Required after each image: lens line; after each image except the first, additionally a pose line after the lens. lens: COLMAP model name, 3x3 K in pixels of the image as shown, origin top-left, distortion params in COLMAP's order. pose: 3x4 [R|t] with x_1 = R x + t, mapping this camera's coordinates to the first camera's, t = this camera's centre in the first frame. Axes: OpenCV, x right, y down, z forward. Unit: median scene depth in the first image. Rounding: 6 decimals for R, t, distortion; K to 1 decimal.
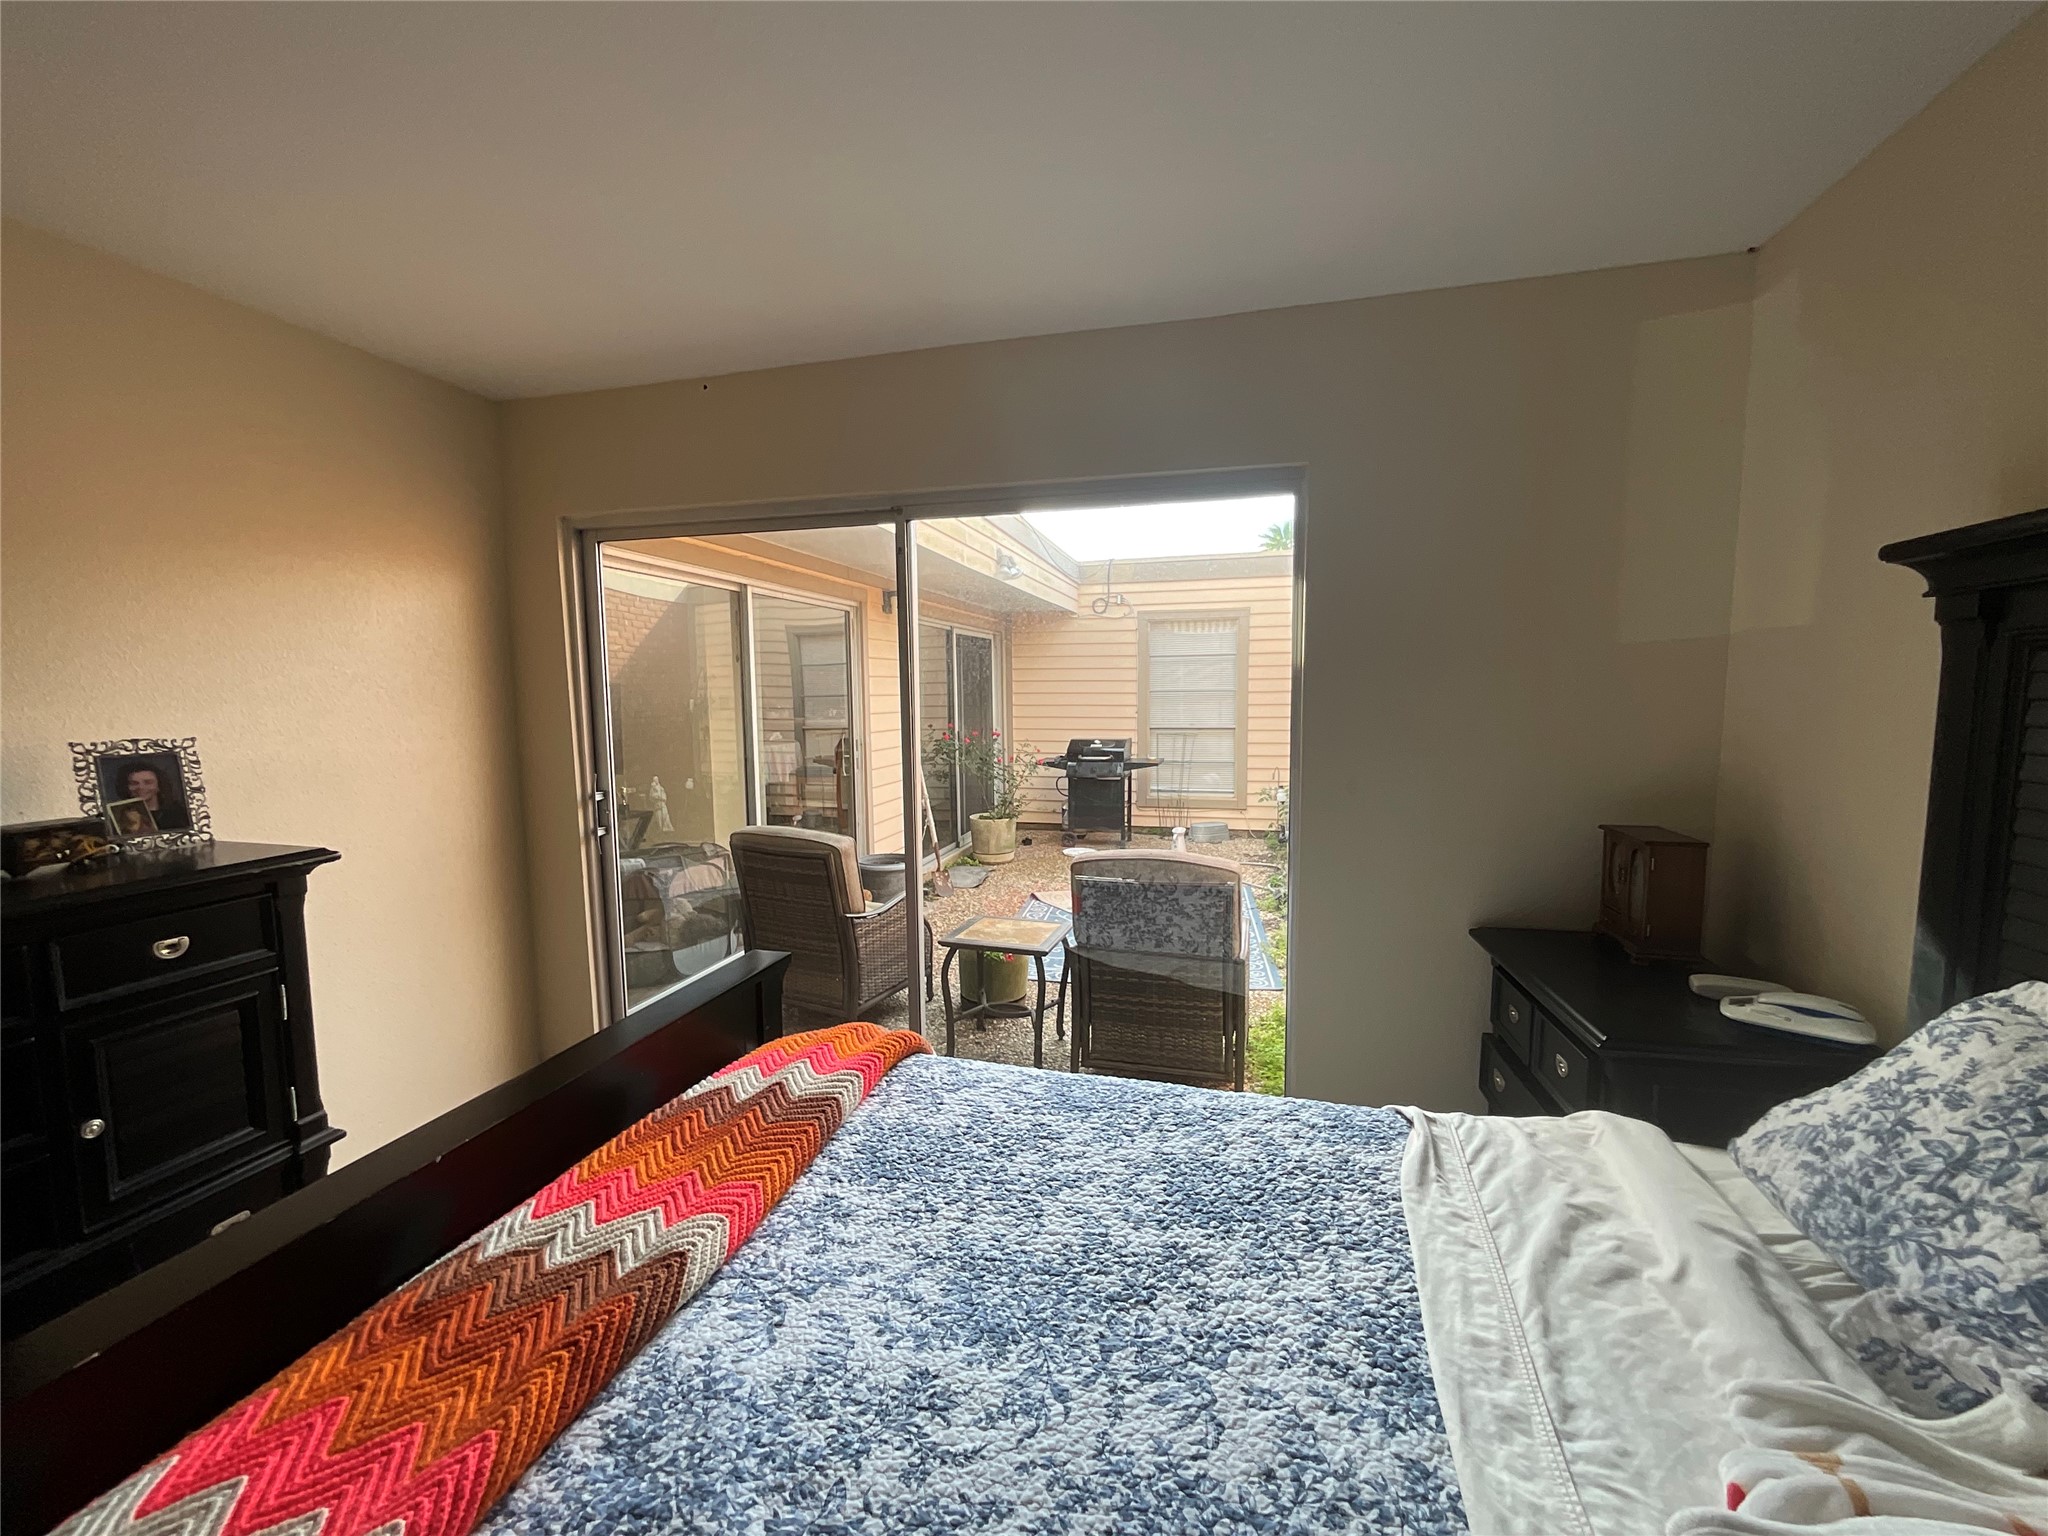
lens RADIAL K [[839.6, 0, 1020.8], [0, 839.6, 769.7], [0, 0, 1]] dist [0.003096, 0.000372]
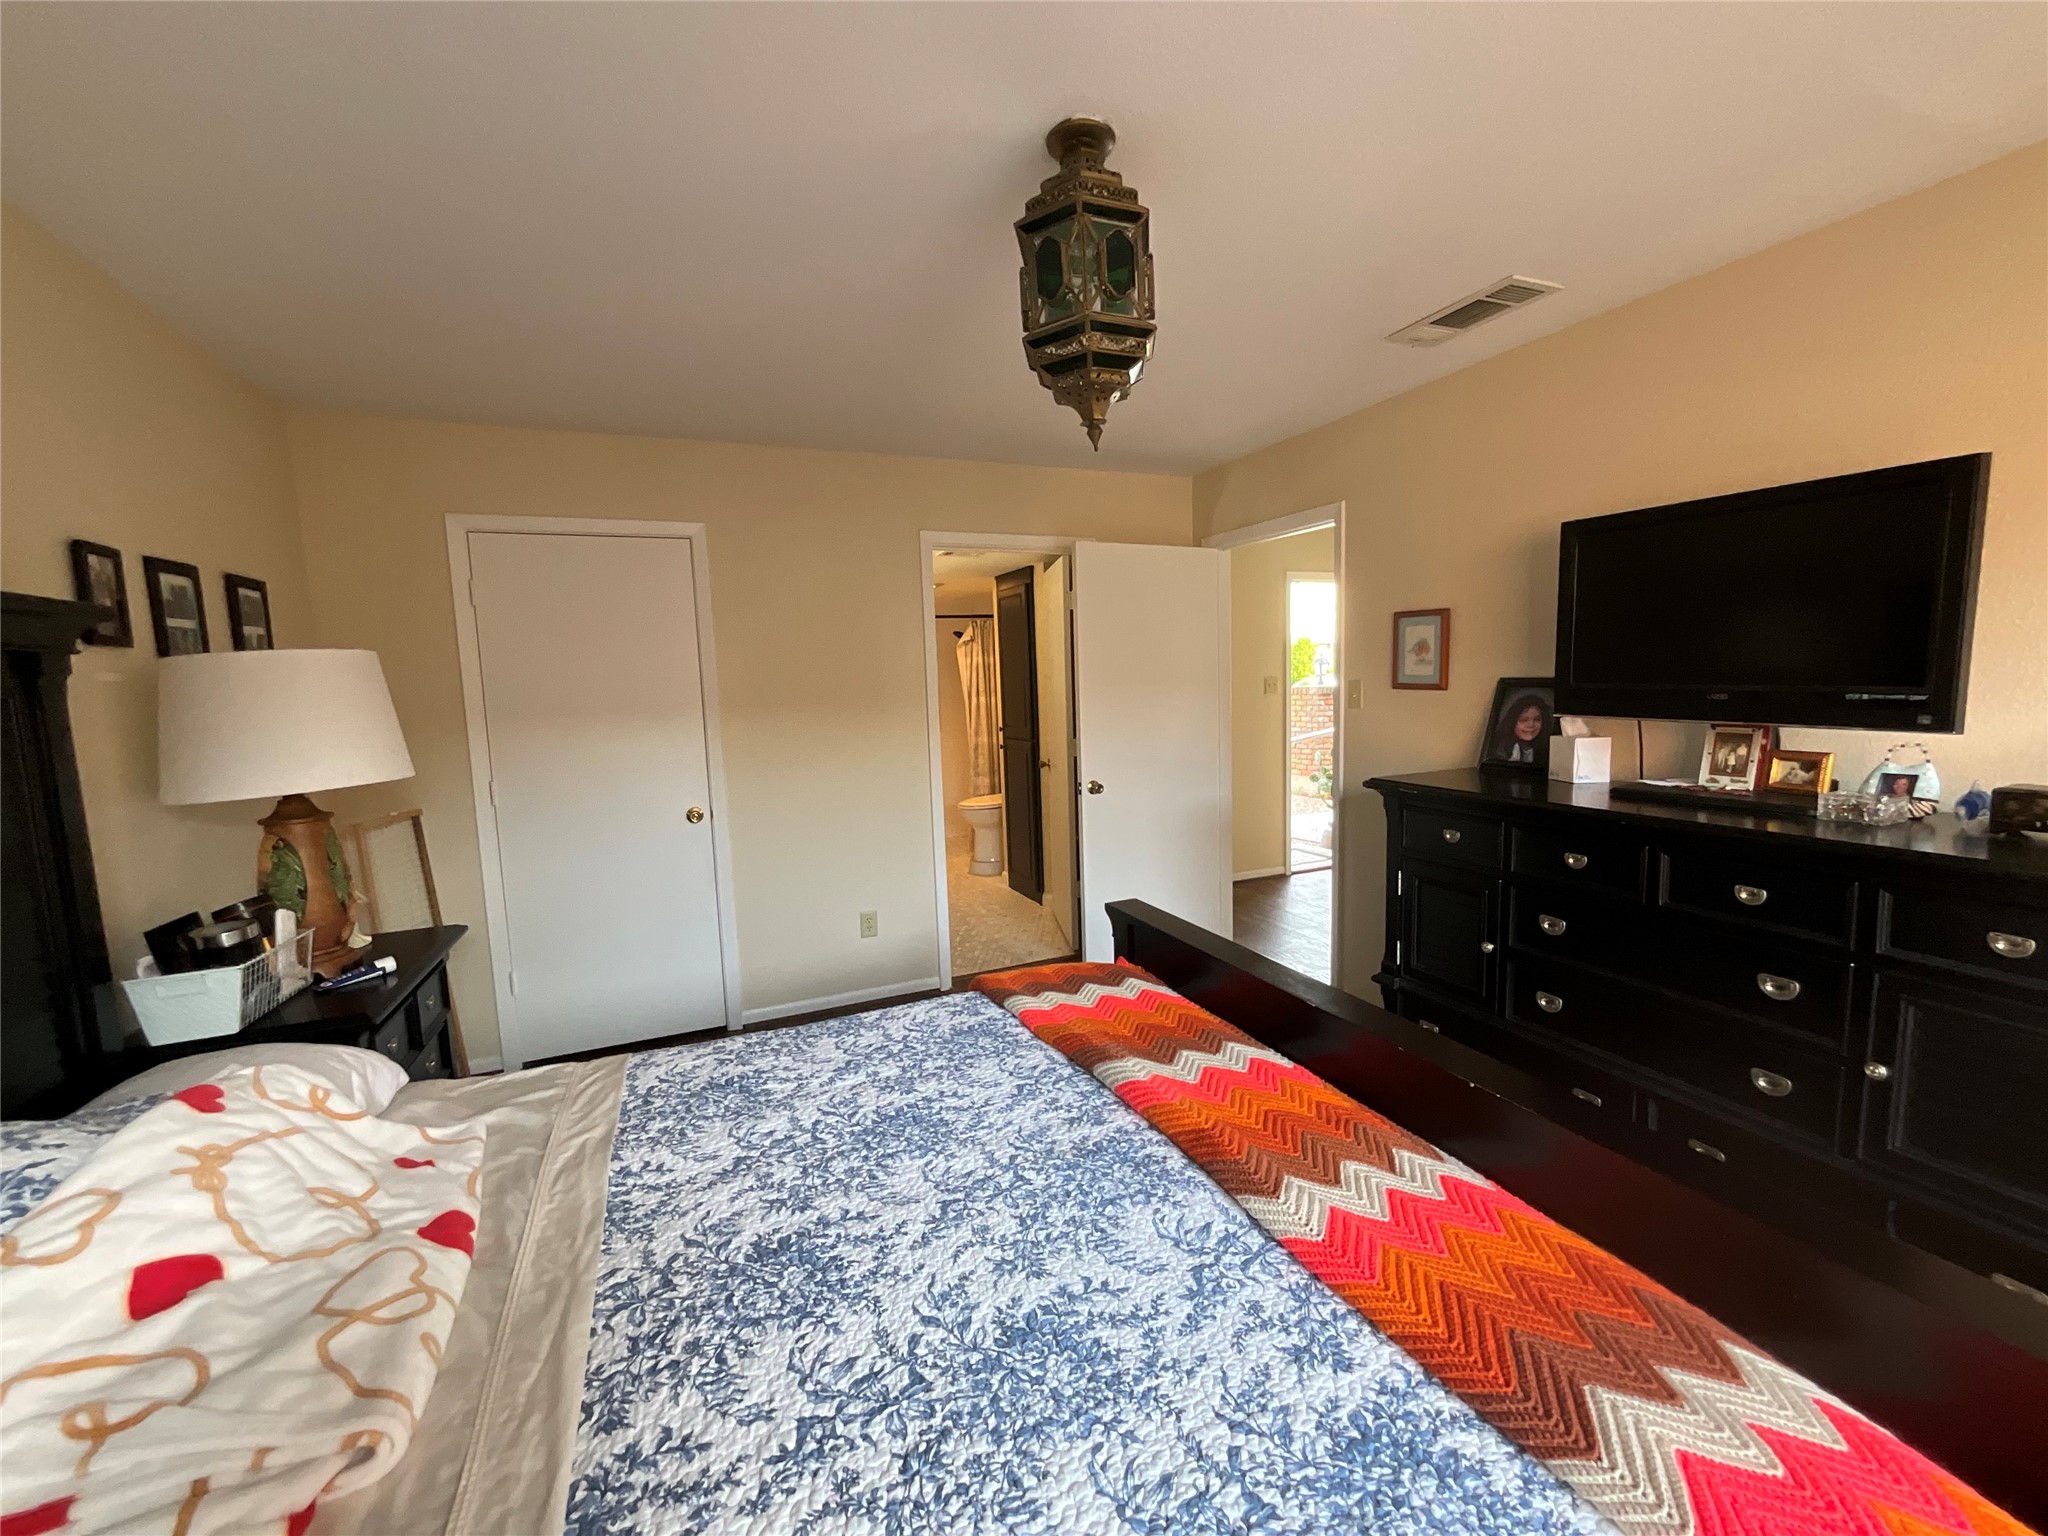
lens RADIAL K [[839.6, 0, 1020.9], [0, 839.6, 774.1], [0, 0, 1]] dist [0.003096, 0.000372]
pose [[-0.786487, 0.107884, -0.608111, 0.540028], [-0.015291, 0.980922, 0.193801, -0.201872], [0.617418, 0.161721, -0.769832, 1.755720]]
